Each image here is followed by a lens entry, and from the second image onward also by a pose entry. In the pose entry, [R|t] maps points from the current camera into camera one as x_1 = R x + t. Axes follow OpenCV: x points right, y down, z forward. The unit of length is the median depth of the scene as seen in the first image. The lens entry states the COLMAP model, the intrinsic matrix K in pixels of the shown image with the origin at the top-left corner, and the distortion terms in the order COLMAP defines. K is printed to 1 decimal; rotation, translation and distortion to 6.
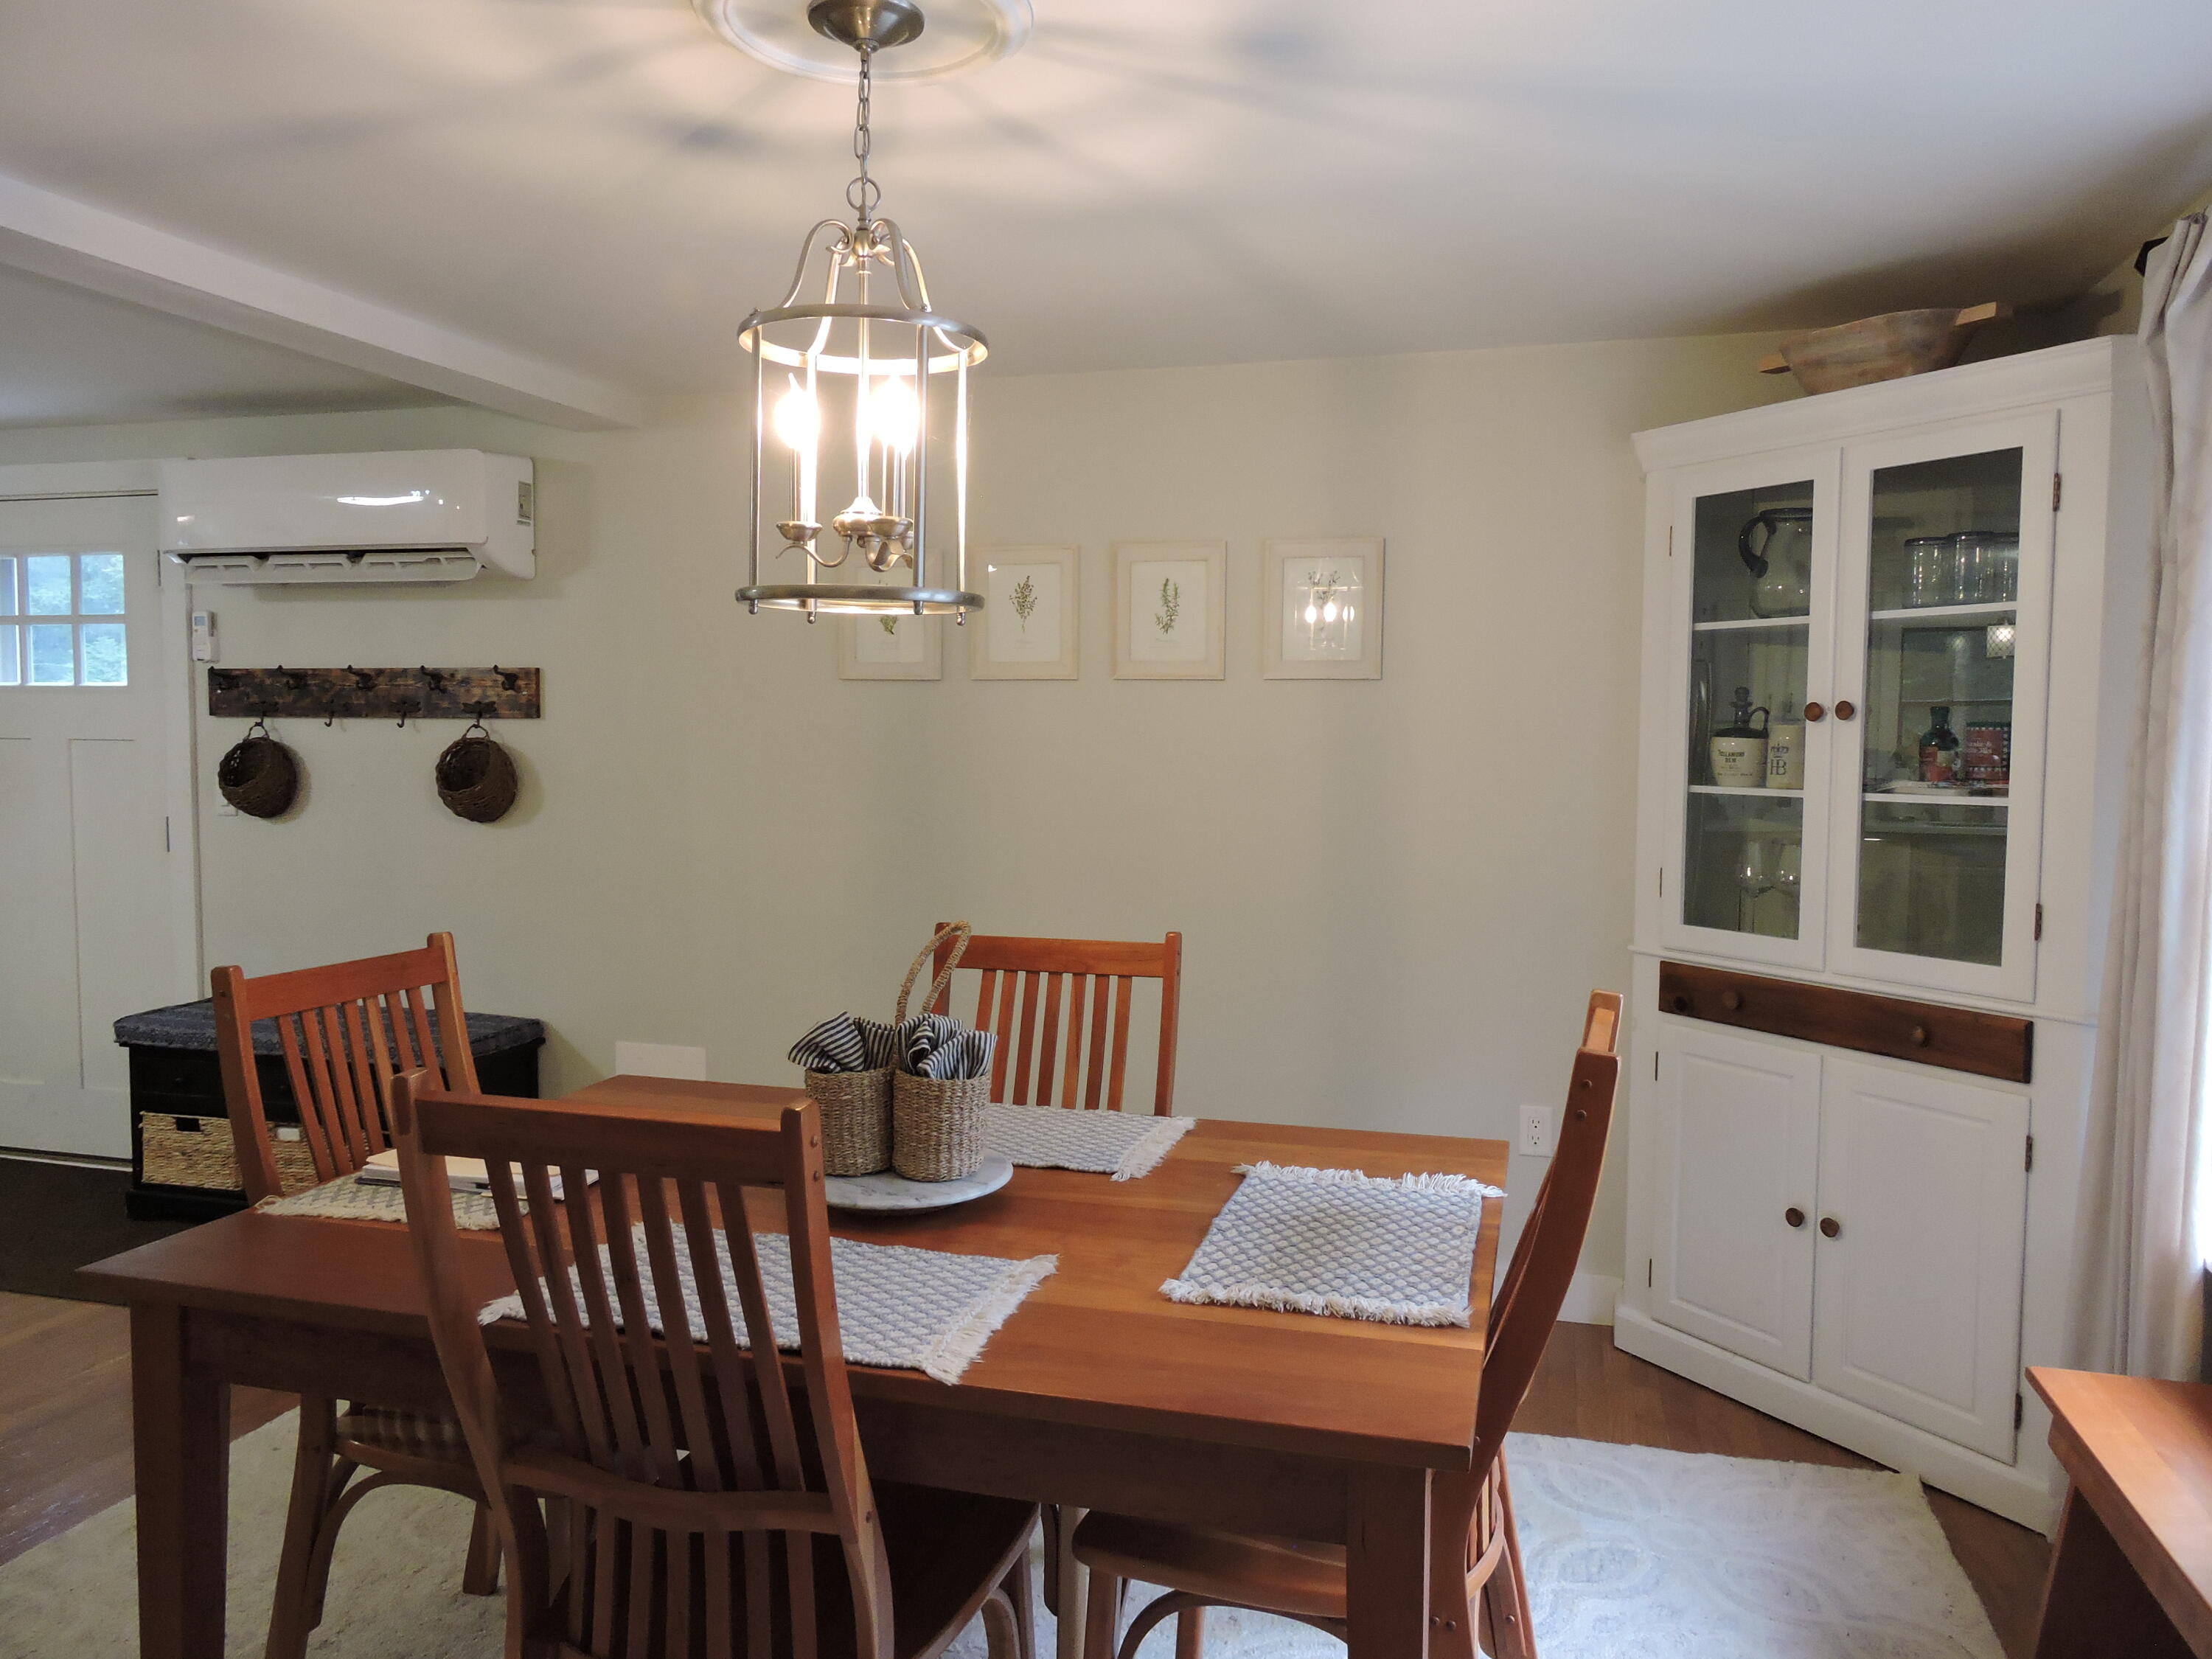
lens RADIAL K [[1575.3, 0, 1106.0], [0, 1575.3, 829.5], [0, 0, 1]] dist [0.002405, -0.001071]
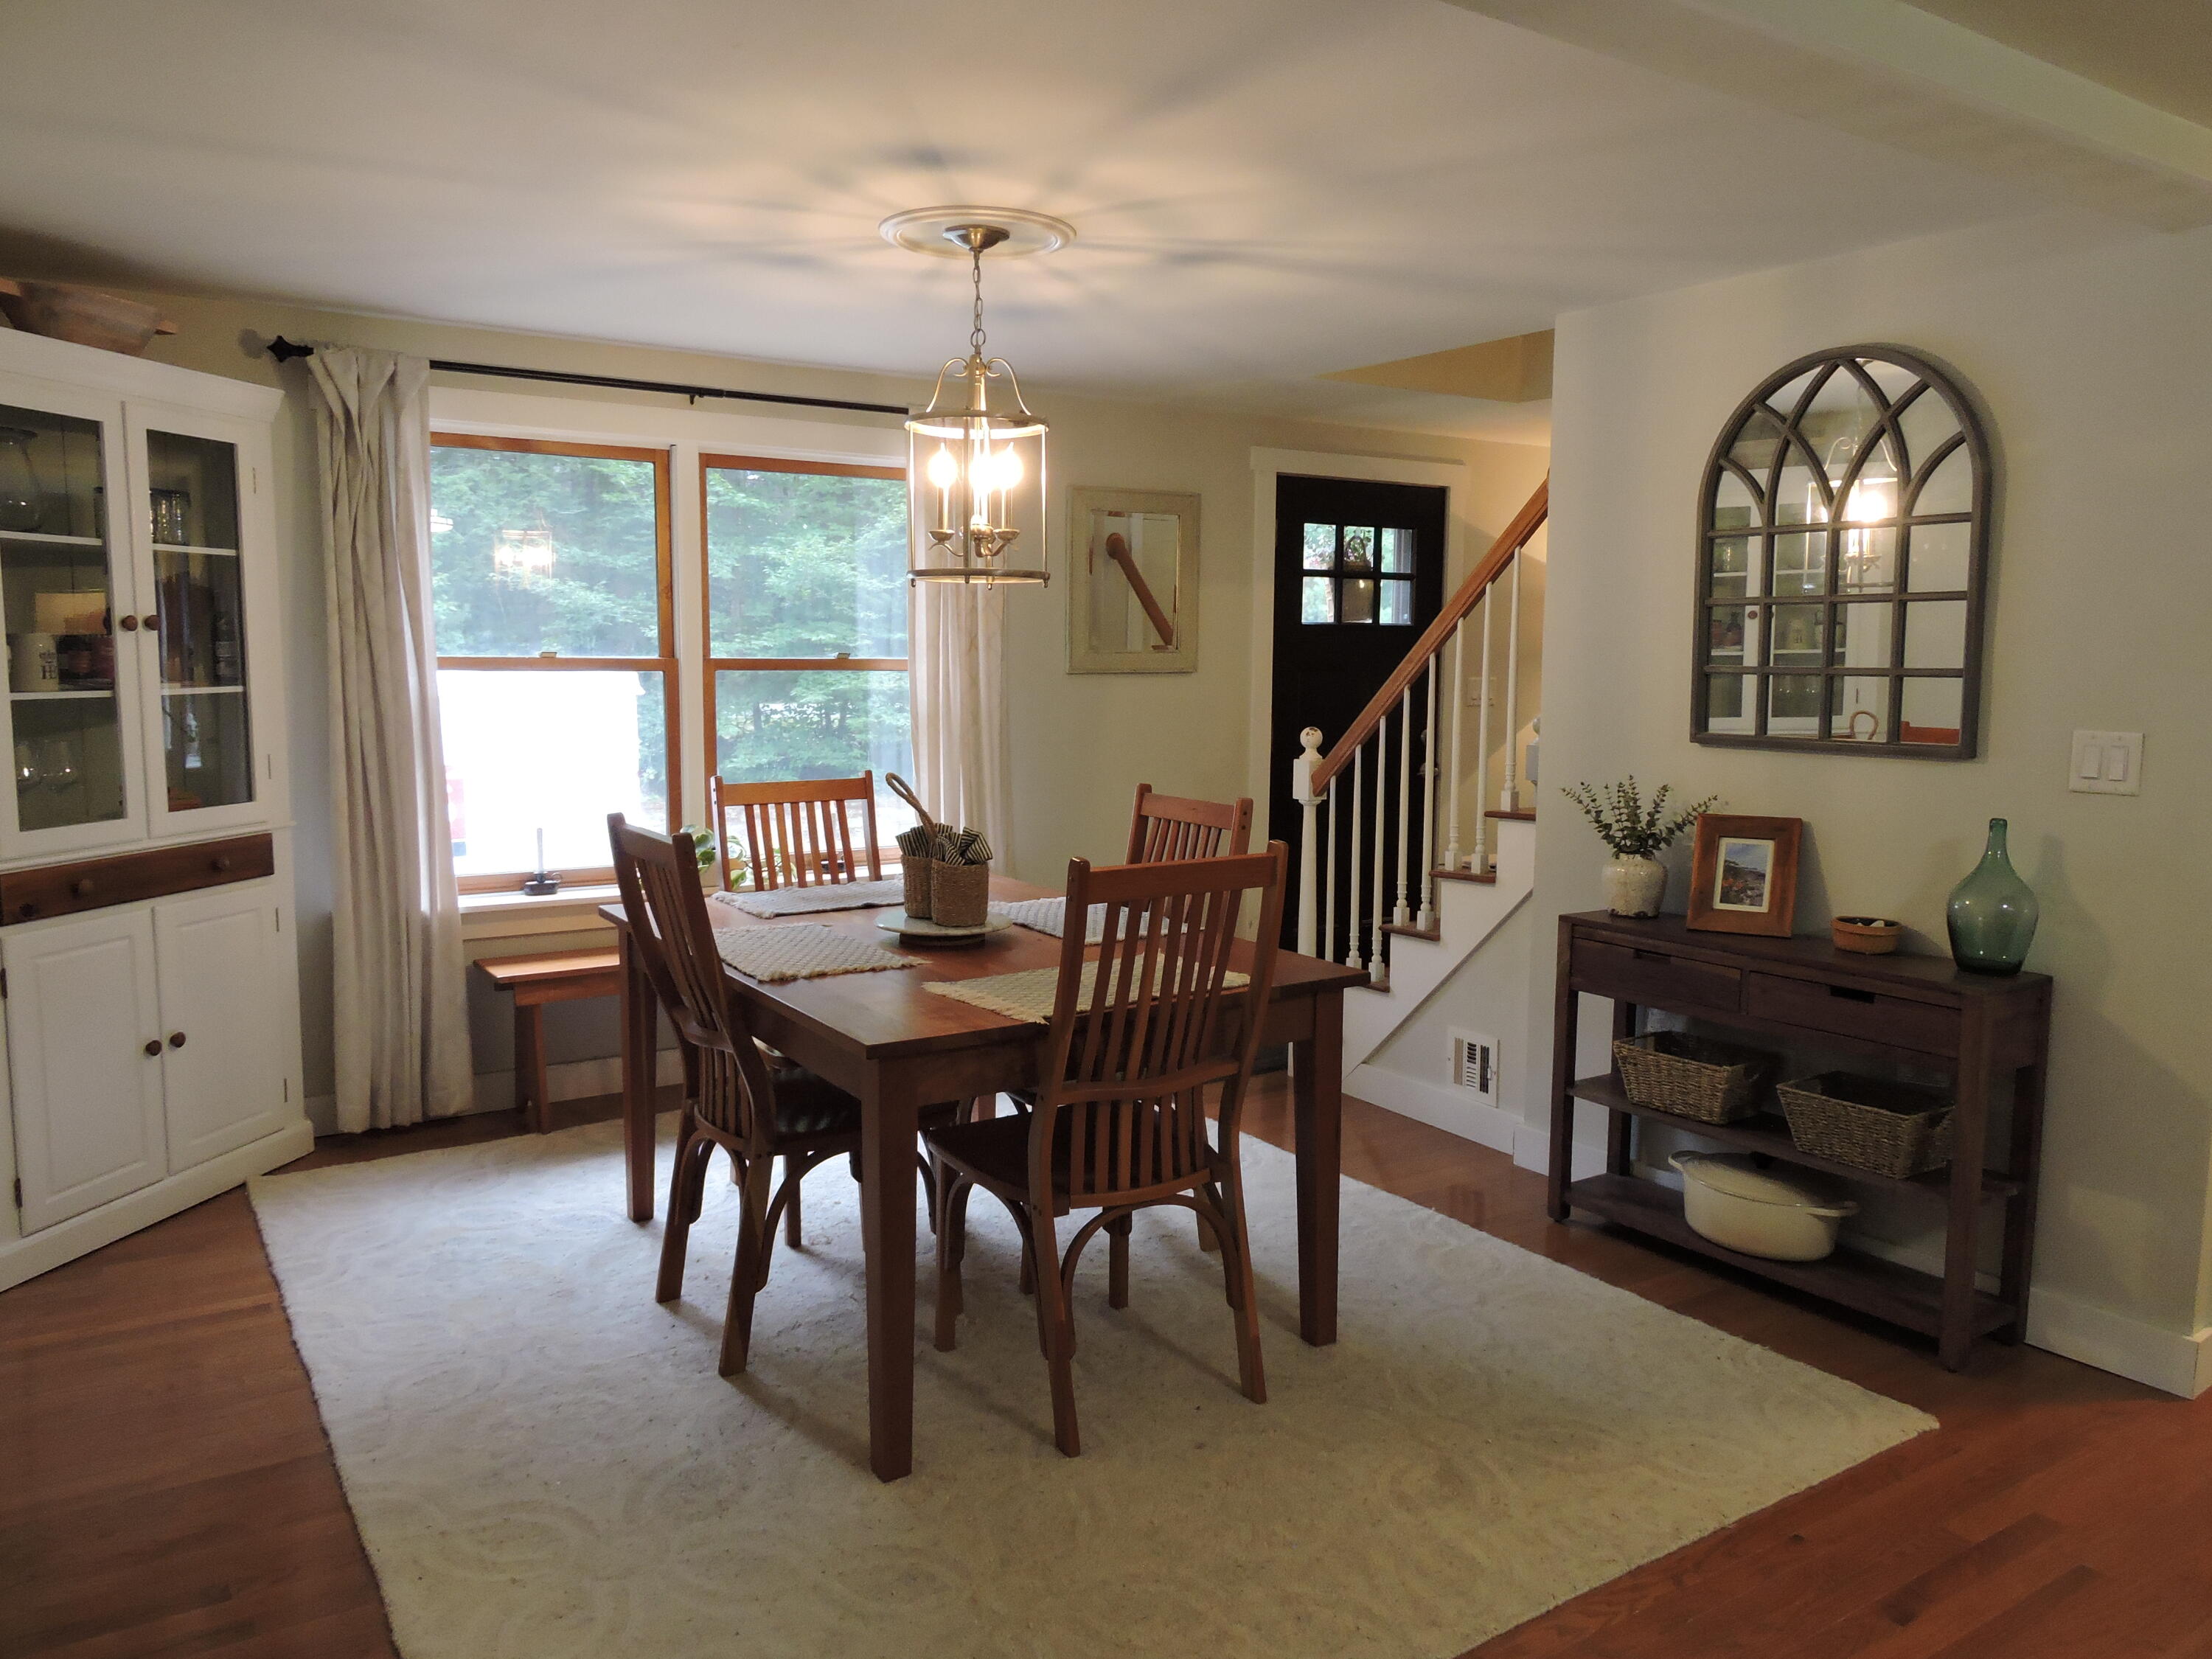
lens RADIAL K [[1575.3, 0, 1106.0], [0, 1575.3, 829.5], [0, 0, 1]] dist [0.002405, -0.001071]
pose [[-0.741133, -0.092547, 0.664949, -0.919933], [0.023823, 0.986204, 0.163812, -0.101181], [-0.670936, 0.137247, -0.728703, 1.425541]]
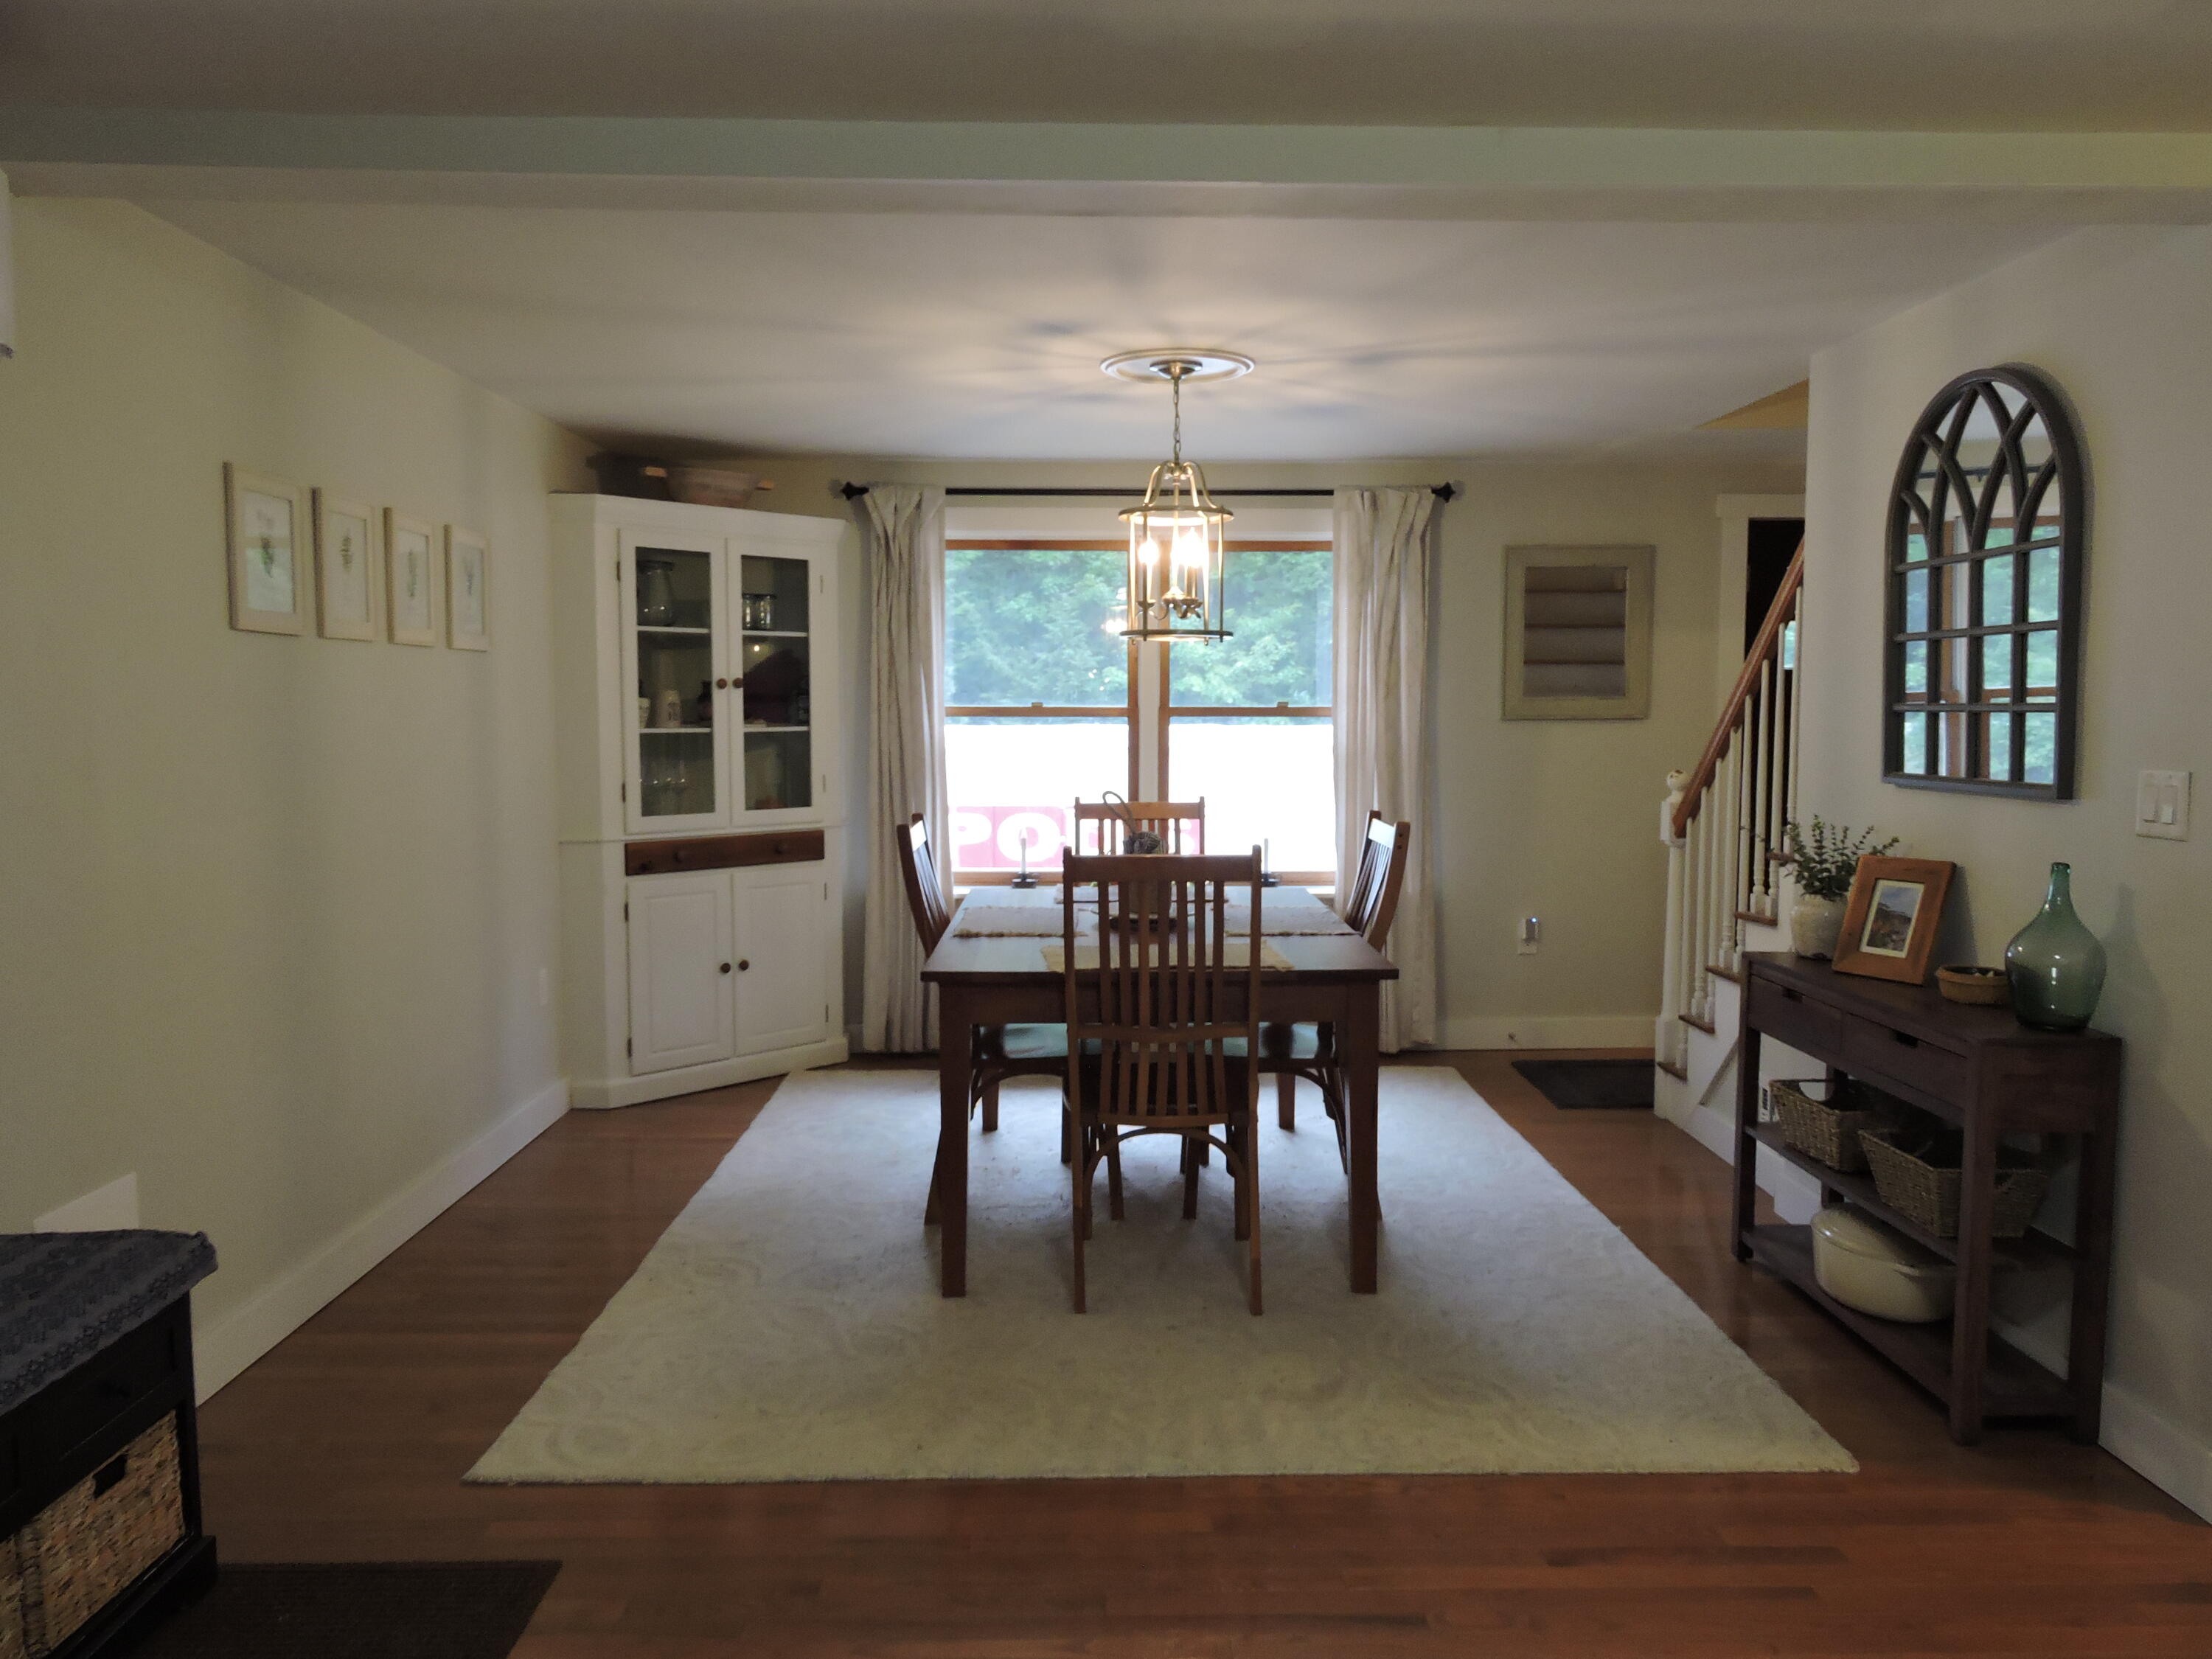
lens RADIAL K [[1575.3, 0, 1106.0], [0, 1575.3, 829.5], [0, 0, 1]] dist [0.002405, -0.001071]
pose [[-0.266911, -0.086339, 0.959846, -1.435570], [0.053124, 0.993146, 0.104107, -0.075357], [-0.962256, 0.078778, -0.260495, 1.084127]]
